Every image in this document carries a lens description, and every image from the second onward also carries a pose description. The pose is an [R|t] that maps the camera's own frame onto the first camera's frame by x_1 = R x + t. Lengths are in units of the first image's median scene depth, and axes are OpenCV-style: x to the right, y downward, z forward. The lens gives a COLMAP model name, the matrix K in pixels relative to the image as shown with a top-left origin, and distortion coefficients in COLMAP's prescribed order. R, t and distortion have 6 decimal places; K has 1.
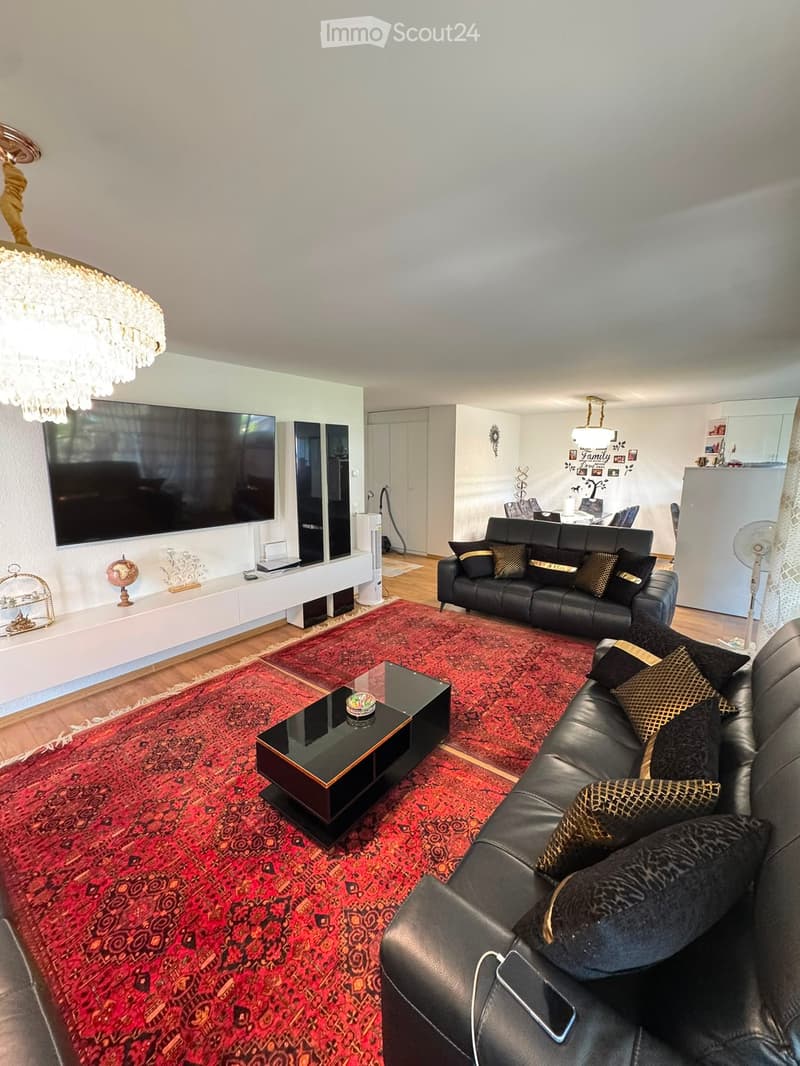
lens RADIAL K [[421.6, 0, 401.1], [0, 421.6, 528.7], [0, 0, 1]] dist [-0.002789, 0.000796]
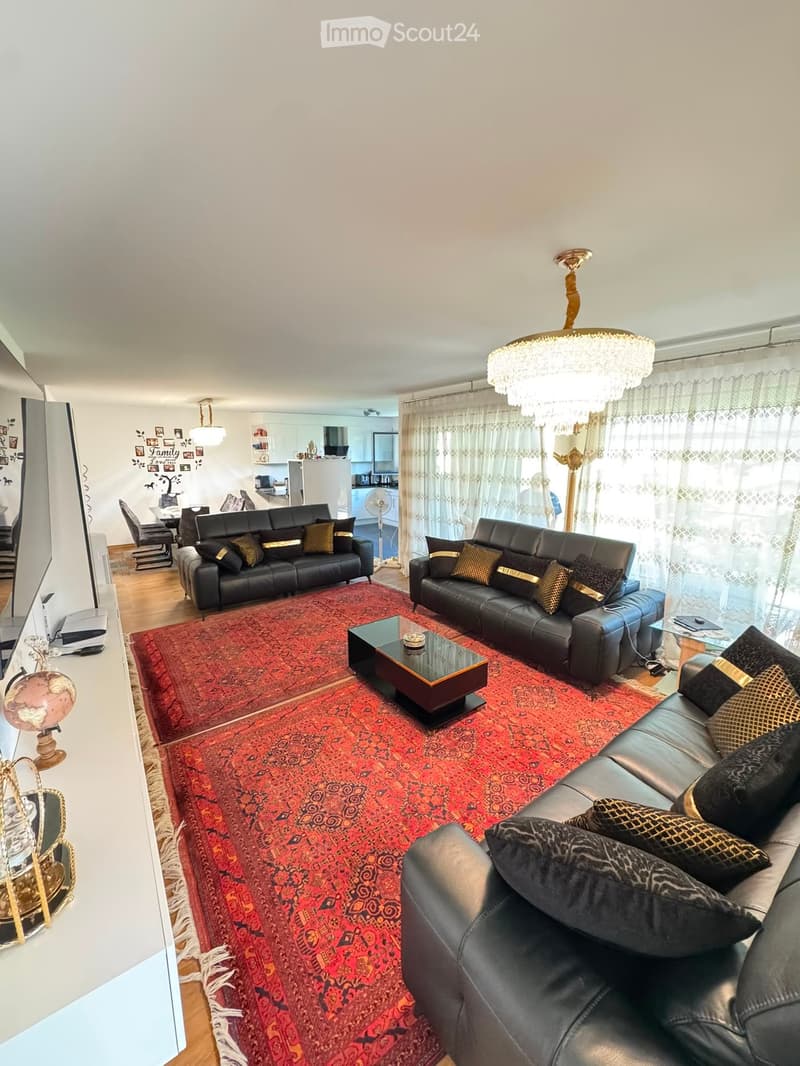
lens RADIAL K [[421.6, 0, 393.9], [0, 421.6, 531.5], [0, 0, 1]] dist [-0.002789, 0.000796]
pose [[0.291336, -0.181816, 0.939184, -0.393259], [0.164464, 0.976674, 0.138057, -0.035085], [-0.942377, 0.114241, 0.314443, 0.178979]]
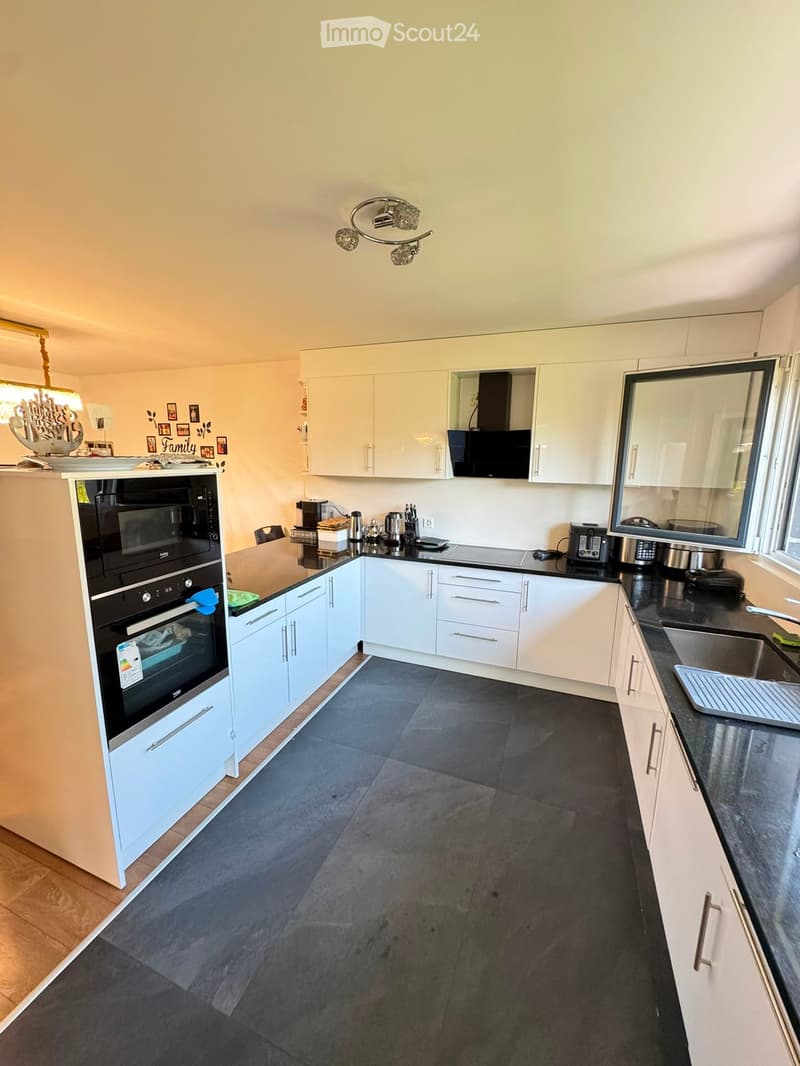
lens RADIAL K [[421.6, 0, 399.2], [0, 421.6, 529.3], [0, 0, 1]] dist [-0.002789, 0.000796]
pose [[0.953073, -0.040990, 0.299953, 0.600558], [0.038267, 0.999156, 0.014950, -0.054545], [-0.300312, -0.002771, 0.953837, 0.349796]]
